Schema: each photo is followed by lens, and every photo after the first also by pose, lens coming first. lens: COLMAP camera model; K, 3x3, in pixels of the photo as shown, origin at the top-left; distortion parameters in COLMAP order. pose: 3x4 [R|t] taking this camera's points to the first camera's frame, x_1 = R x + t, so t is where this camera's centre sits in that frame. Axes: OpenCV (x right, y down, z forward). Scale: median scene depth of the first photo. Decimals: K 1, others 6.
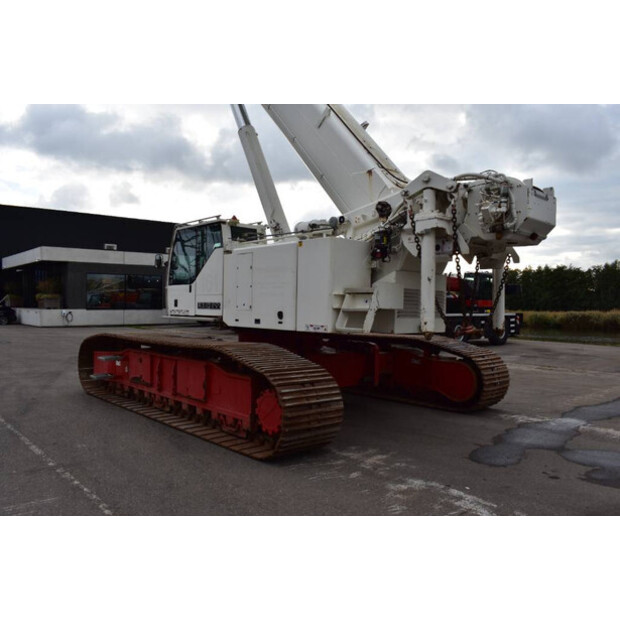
lens RADIAL K [[510.1, 0, 314.8], [0, 510.1, 304.5], [0, 0, 1]] dist [-0.056849, -0.003449]
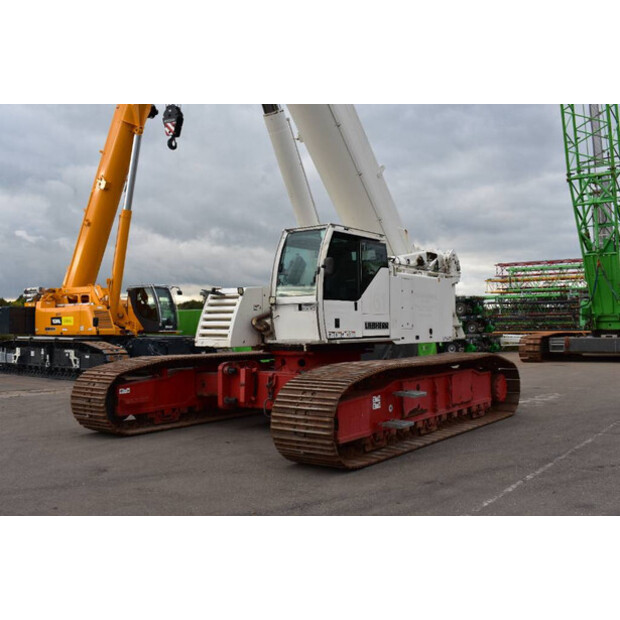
lens RADIAL K [[637.5, 0, 305.3], [0, 637.5, 306.7], [0, 0, 1]] dist [-0.059993, 0.000000]
pose [[-0.171434, 0.021537, 0.984960, -1.477393], [0.006424, 0.999764, -0.020742, -0.009632], [-0.985175, 0.002772, -0.171532, 1.453566]]
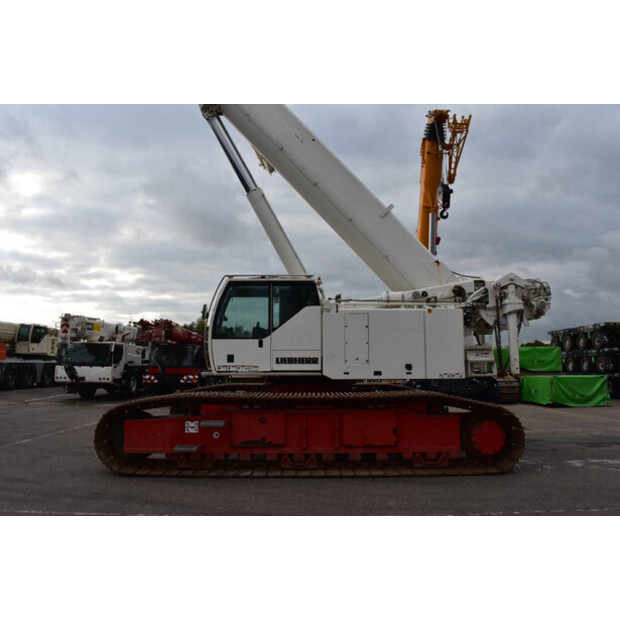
lens RADIAL K [[473.1, 0, 305.5], [0, 473.1, 315.1], [0, 0, 1]] dist [-0.076311, -0.000923]
pose [[0.679162, 0.066749, 0.730947, -0.973188], [0.009097, 0.995014, -0.099316, 0.006210], [-0.733932, 0.074101, 0.675169, 0.372075]]
